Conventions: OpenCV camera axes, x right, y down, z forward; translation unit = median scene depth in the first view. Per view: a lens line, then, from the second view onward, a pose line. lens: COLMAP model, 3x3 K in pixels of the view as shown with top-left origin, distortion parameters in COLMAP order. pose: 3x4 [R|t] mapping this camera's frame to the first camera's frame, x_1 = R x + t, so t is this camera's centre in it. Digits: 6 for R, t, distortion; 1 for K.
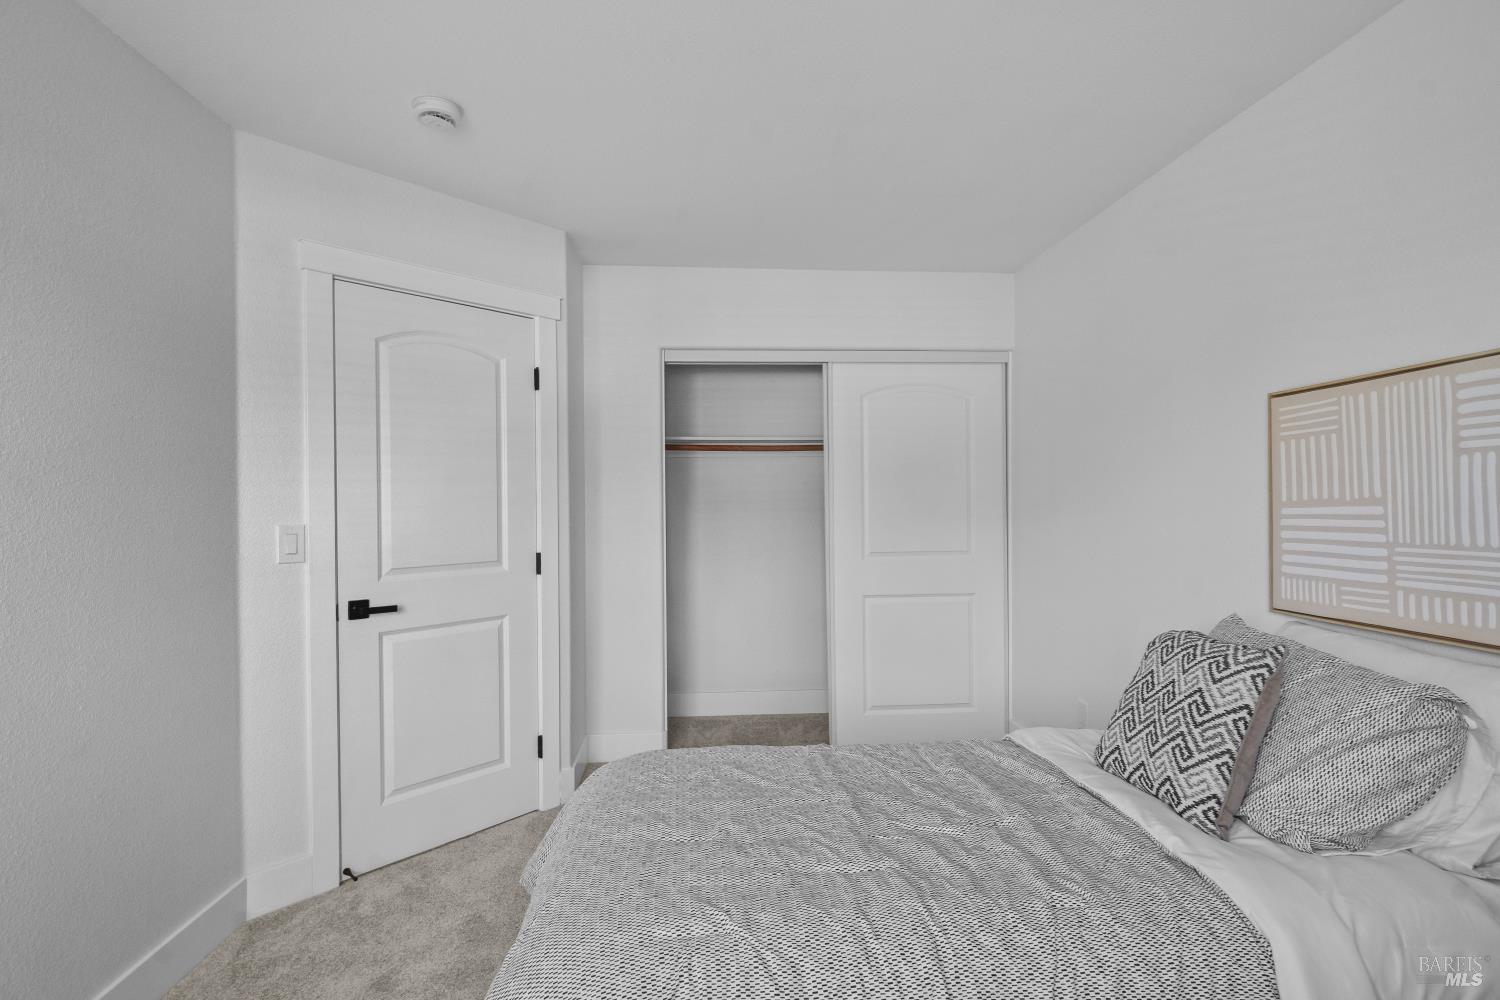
lens RADIAL K [[693.8, 0, 760.7], [0, 693.8, 497.0], [0, 0, 1]] dist [-0.010653, -0.001998]
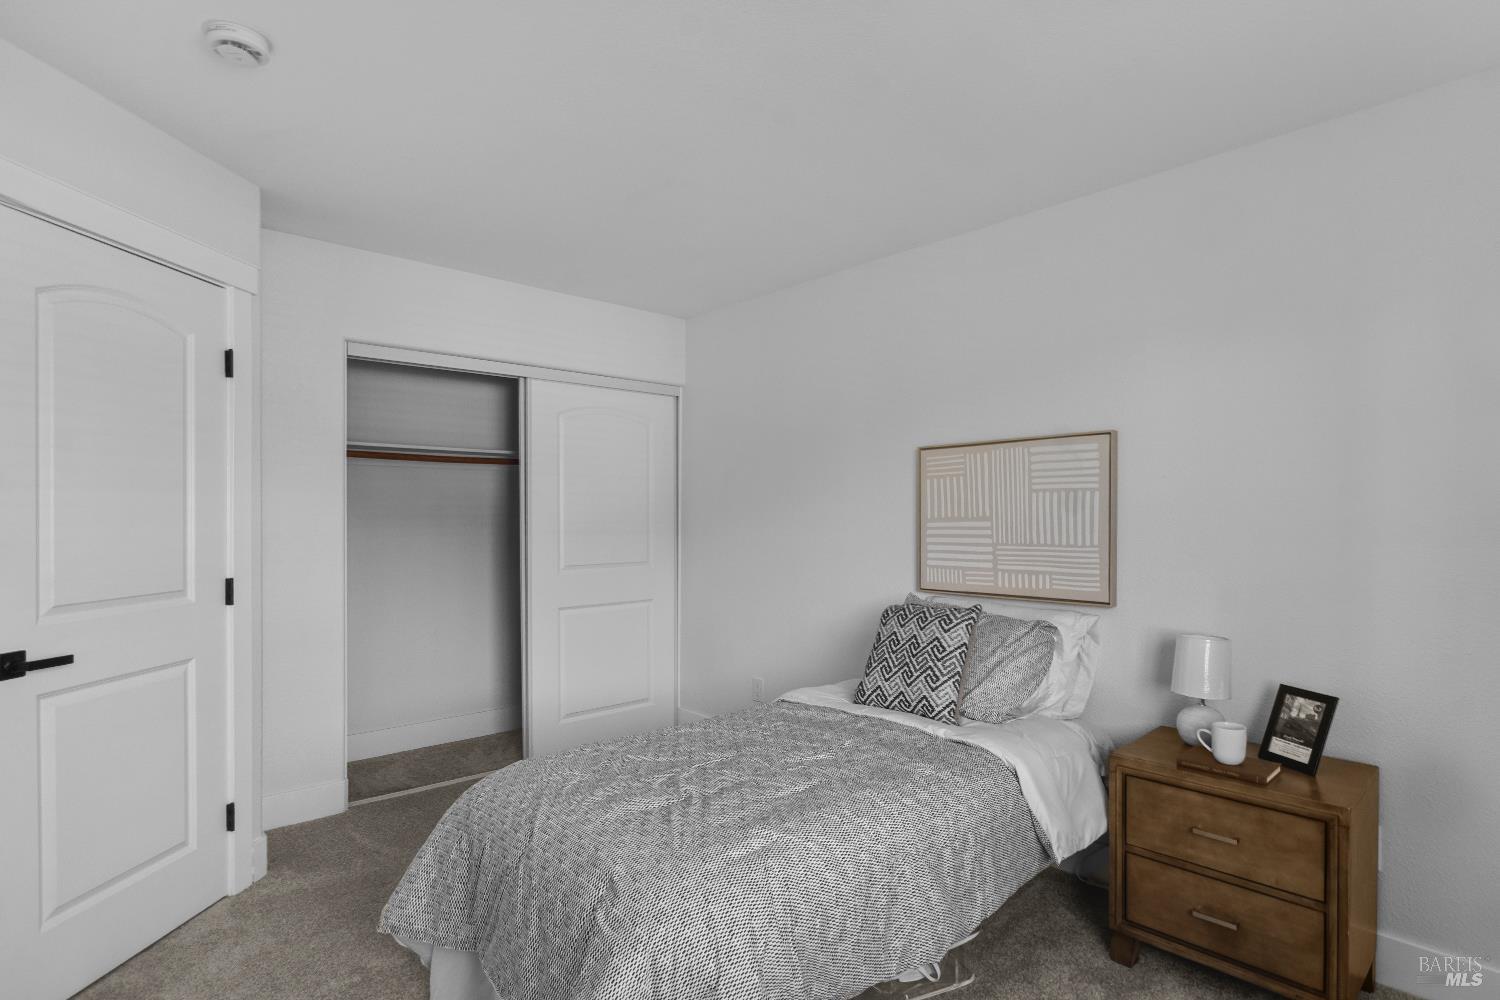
lens RADIAL K [[719.9, 0, 743.2], [0, 719.9, 509.4], [0, 0, 1]] dist [-0.008167, -0.003796]
pose [[0.806398, 0.010783, 0.591276, -0.619143], [-0.008728, 0.999942, -0.006331, 0.000180], [-0.591309, -0.000055, 0.806445, -0.055733]]
